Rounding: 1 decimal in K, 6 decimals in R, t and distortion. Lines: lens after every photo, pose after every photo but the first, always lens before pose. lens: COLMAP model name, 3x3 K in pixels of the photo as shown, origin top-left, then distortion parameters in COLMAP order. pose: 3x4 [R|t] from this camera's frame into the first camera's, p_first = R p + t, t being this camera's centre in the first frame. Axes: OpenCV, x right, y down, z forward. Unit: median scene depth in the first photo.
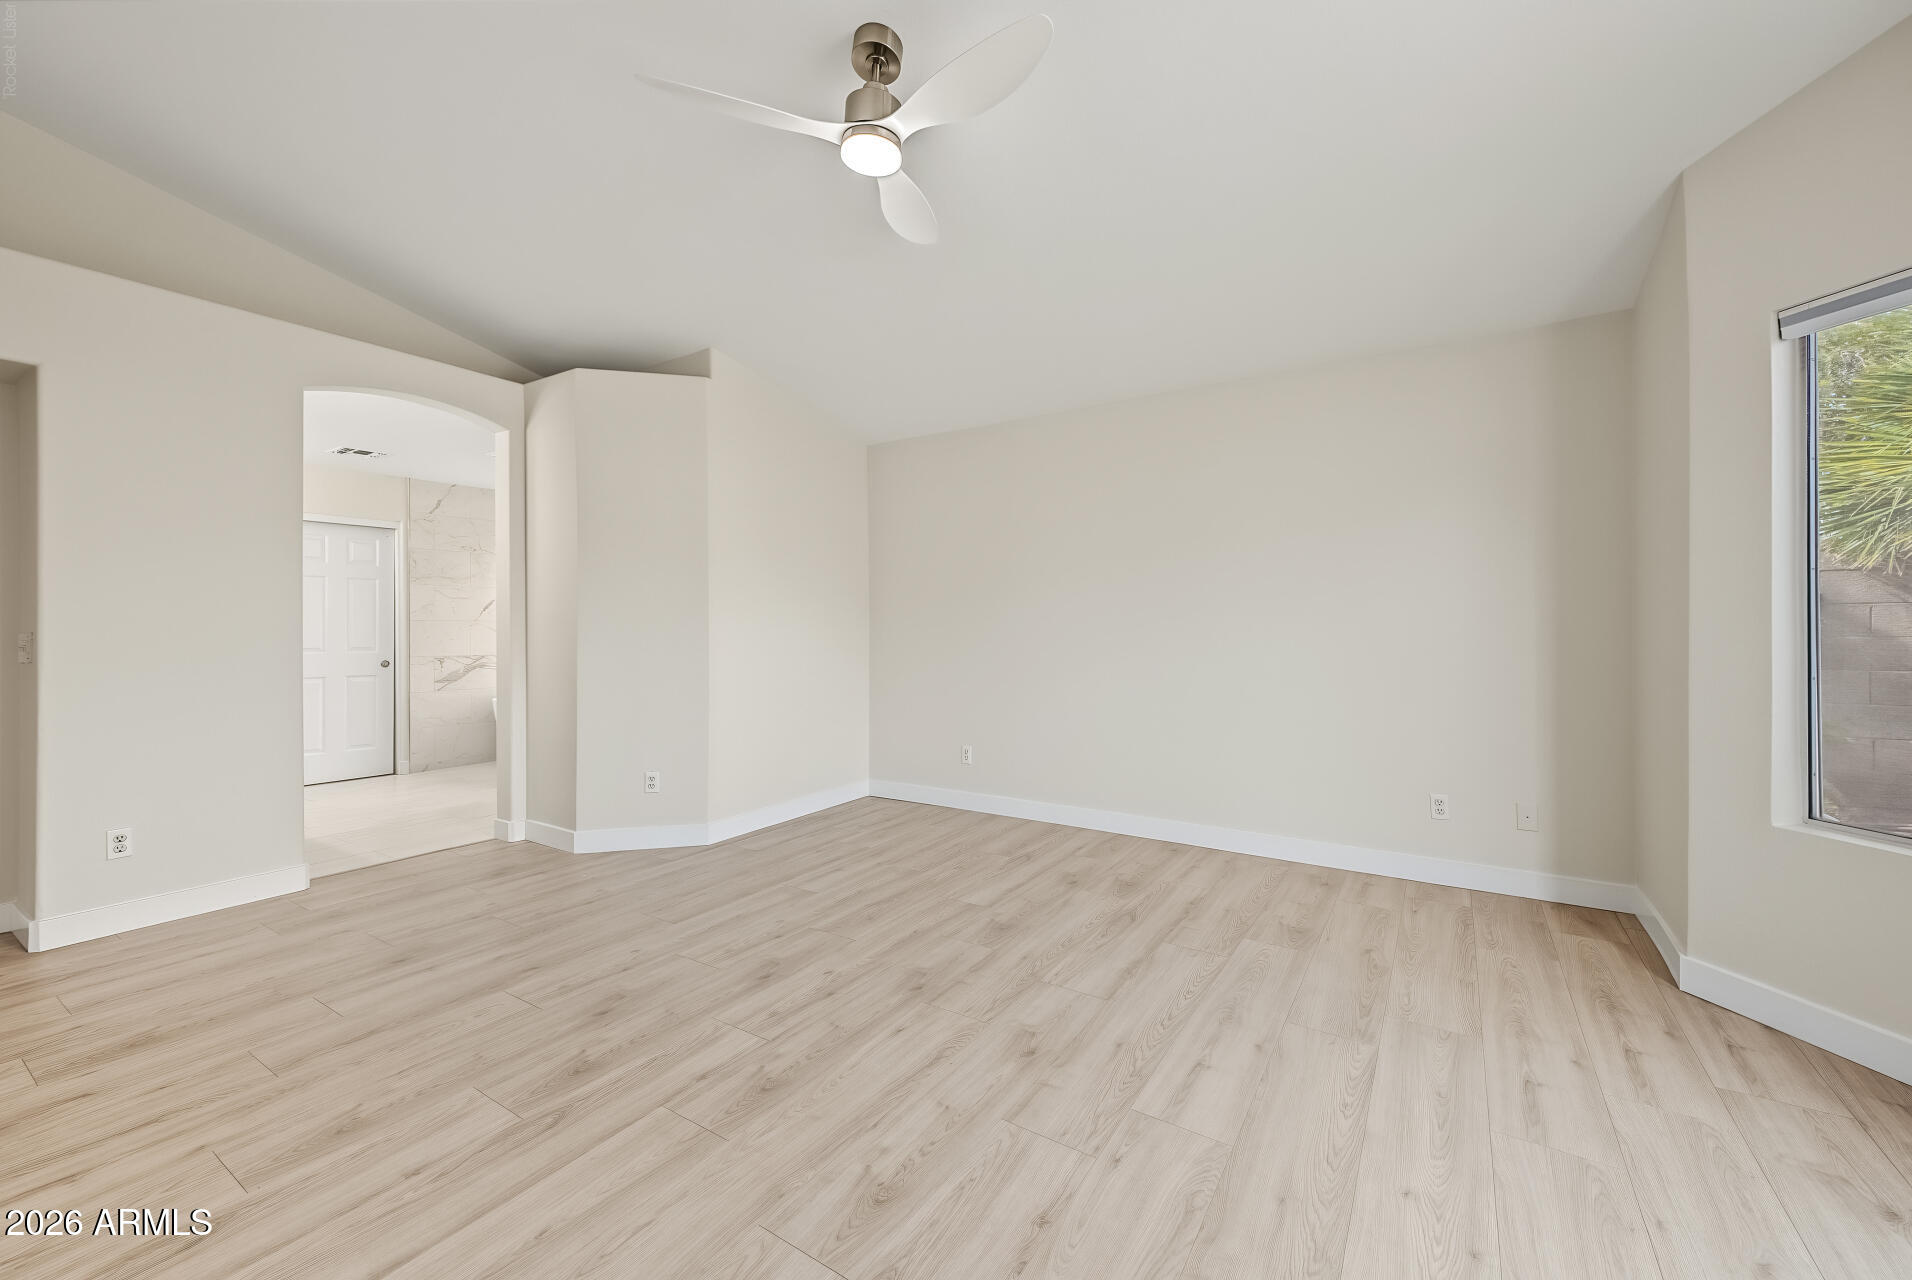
lens RADIAL K [[749.3, 0, 974.9], [0, 749.3, 633.3], [0, 0, 1]] dist [0.012484, -0.001833]
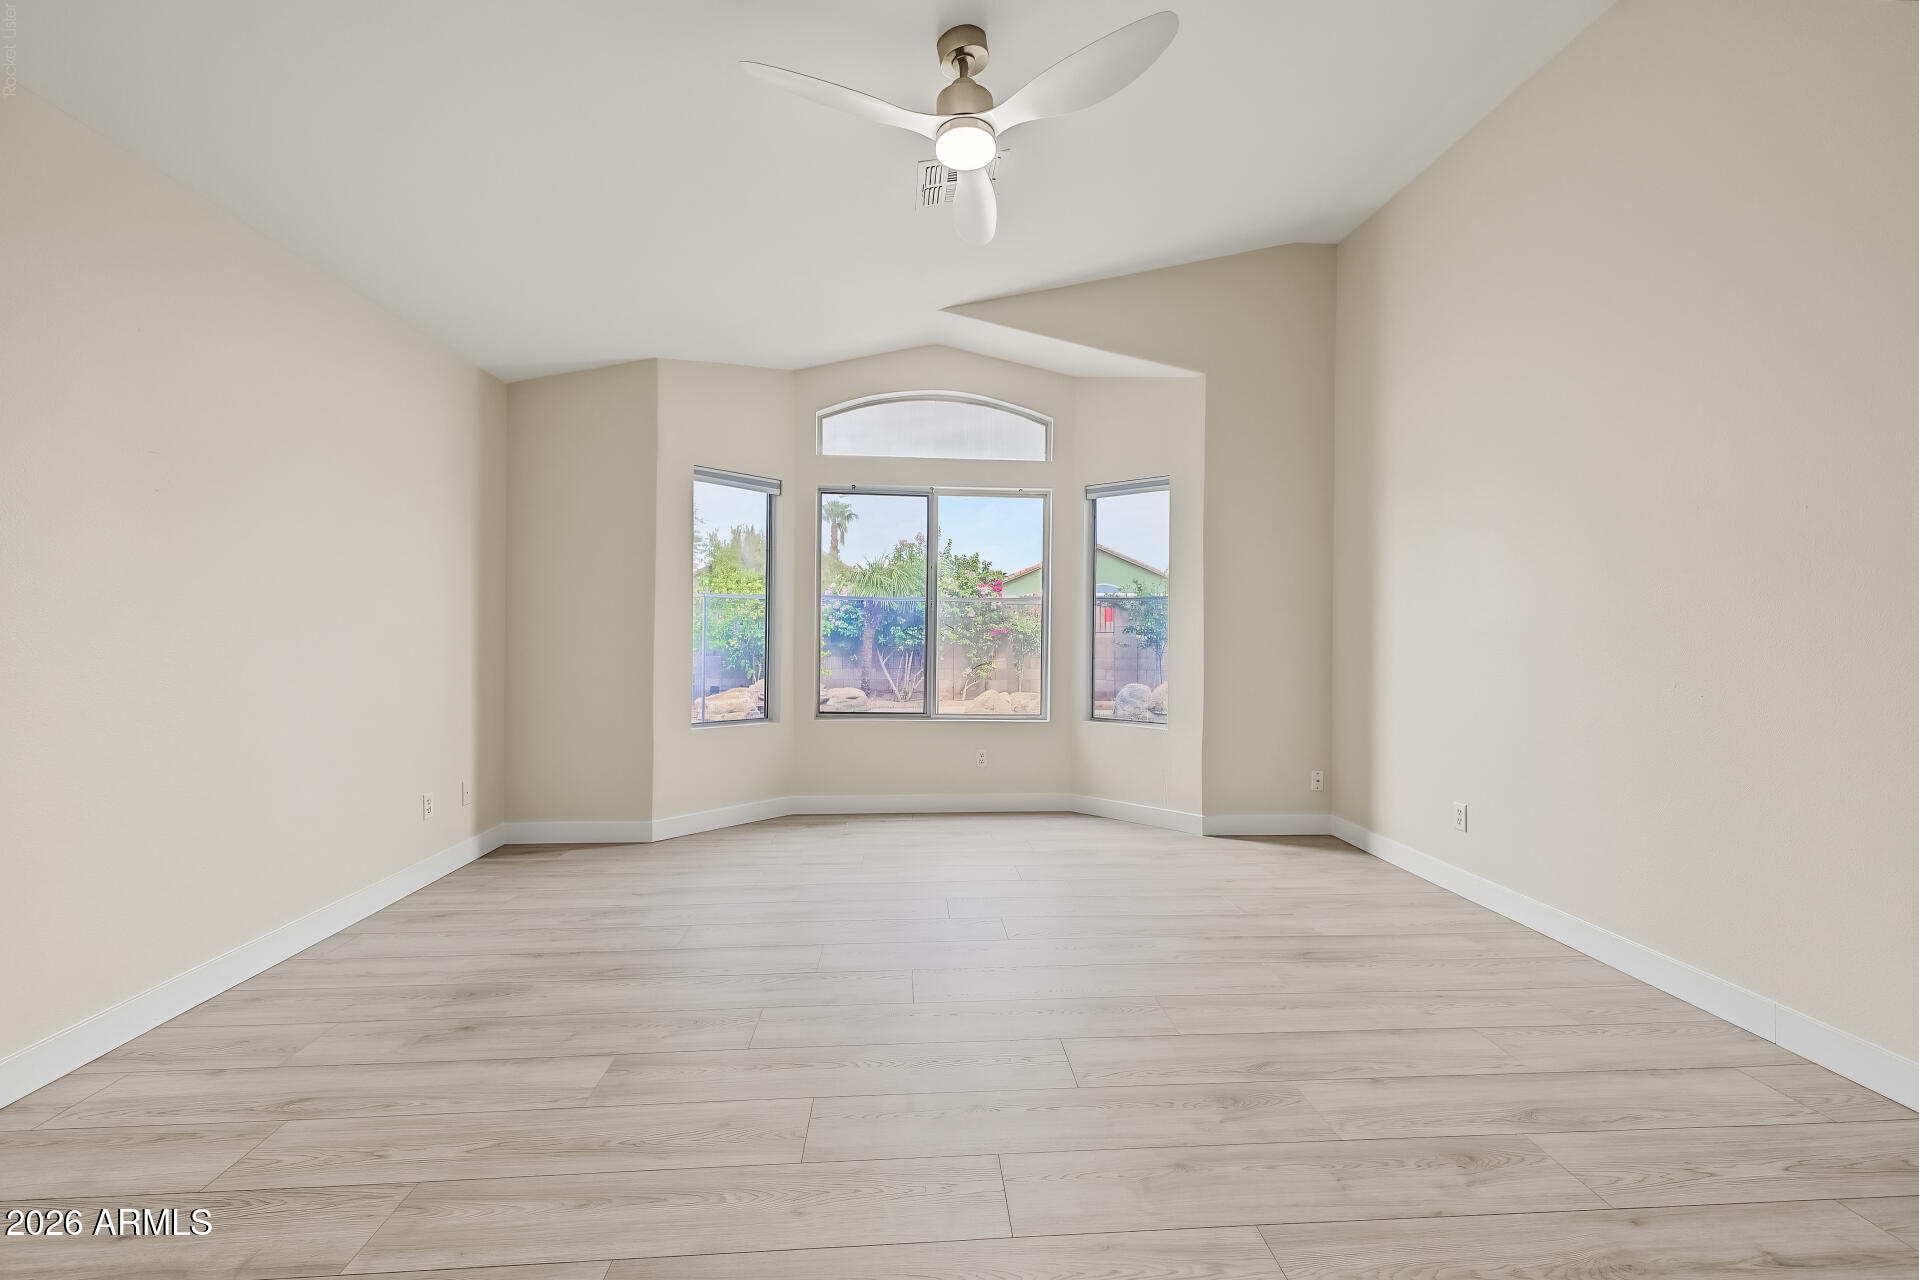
lens RADIAL K [[806.0, 0, 973.6], [0, 806.0, 633.2], [0, 0, 1]] dist [0.009319, -0.001140]
pose [[-0.597444, -0.000917, 0.801910, -0.735431], [0.002765, 0.999991, 0.003203, 0.007787], [-0.801906, 0.004131, -0.597436, 1.203419]]
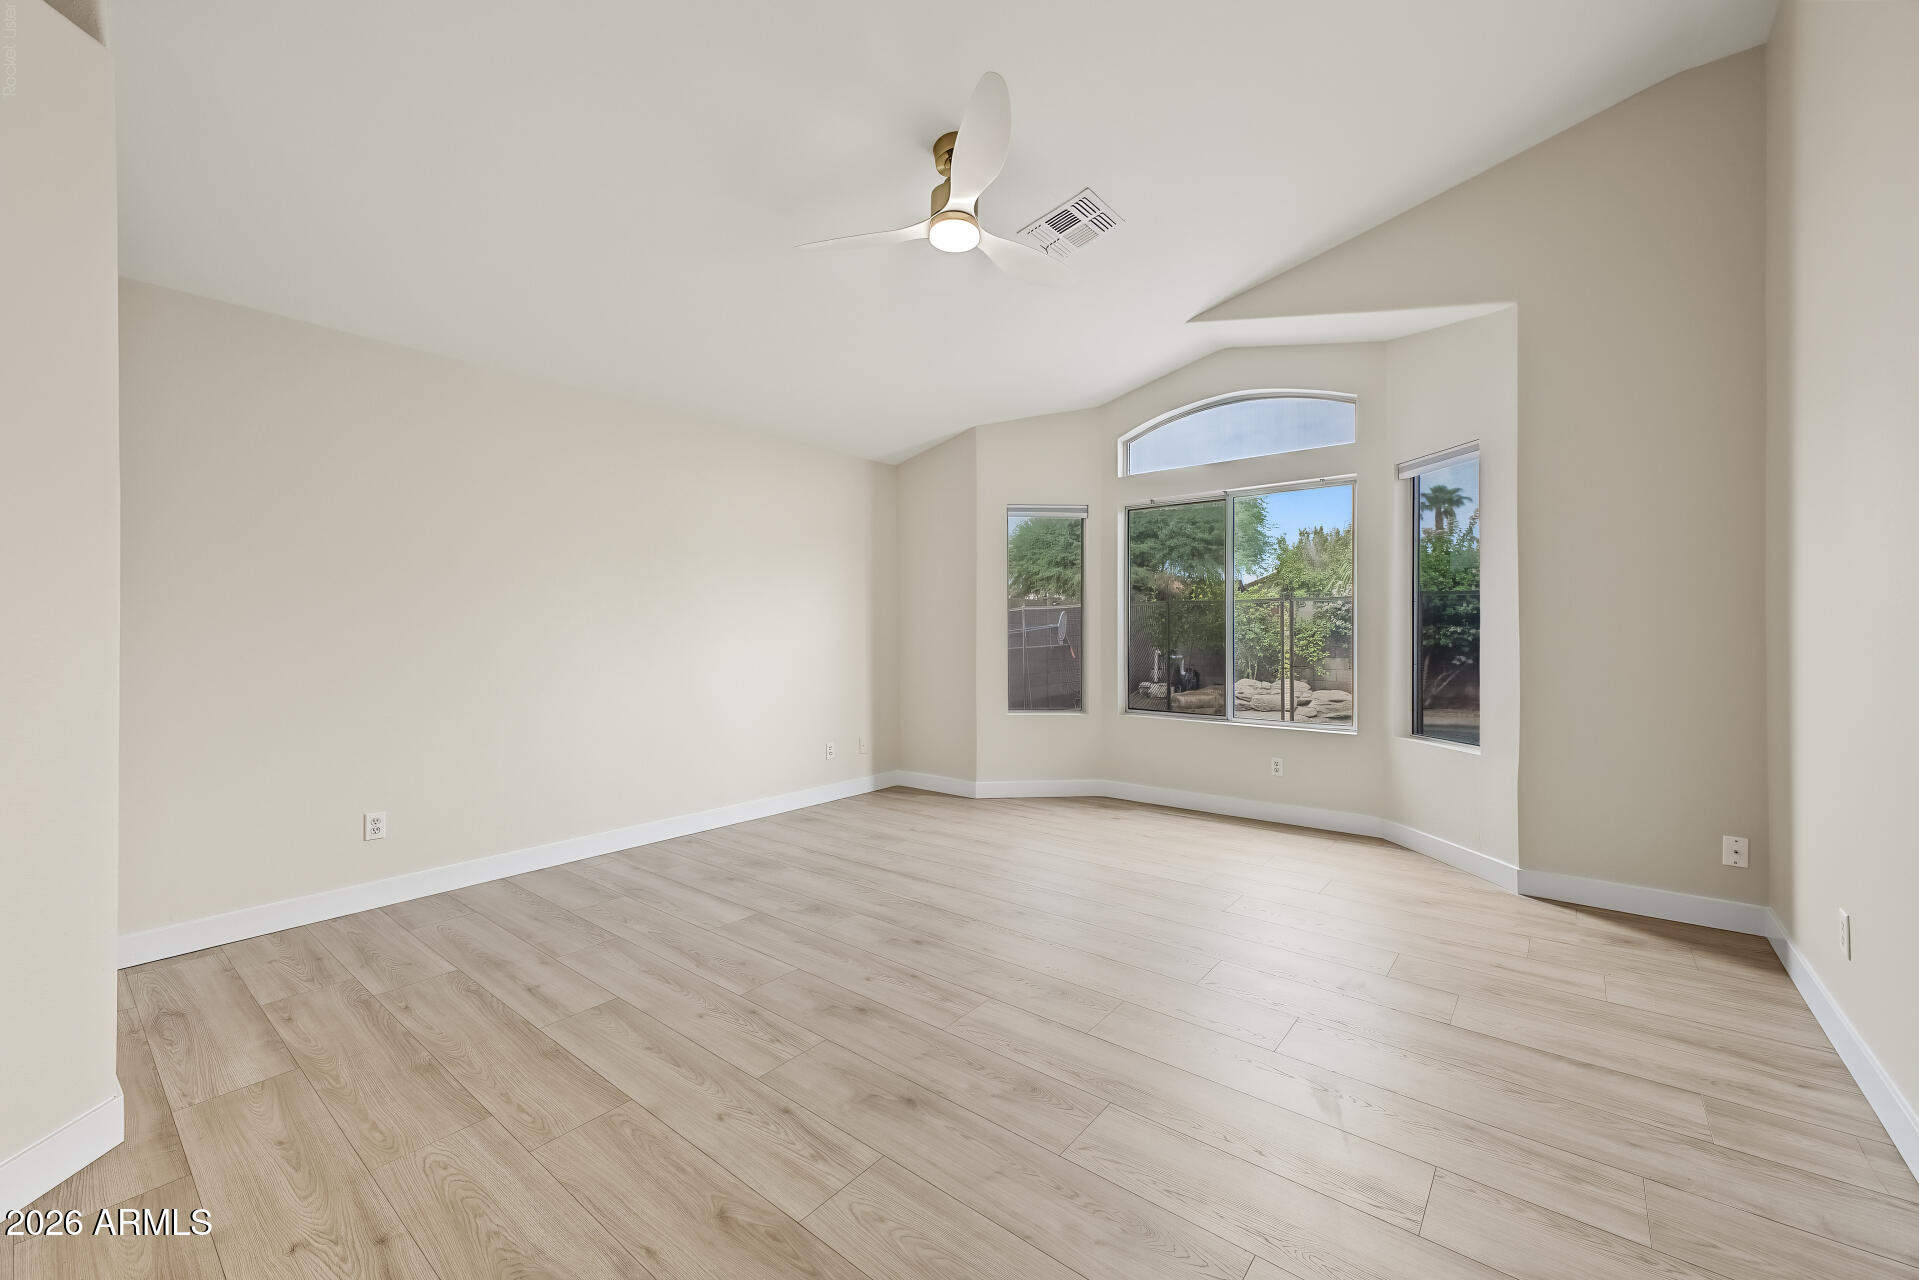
lens RADIAL K [[752.1, 0, 963.8], [0, 752.1, 638.4], [0, 0, 1]] dist [0.012484, -0.001833]
pose [[0.111450, -0.004692, 0.993759, -0.970946], [0.014618, 0.999888, 0.003082, 0.004517], [-0.993663, 0.014184, 0.111506, 0.637674]]
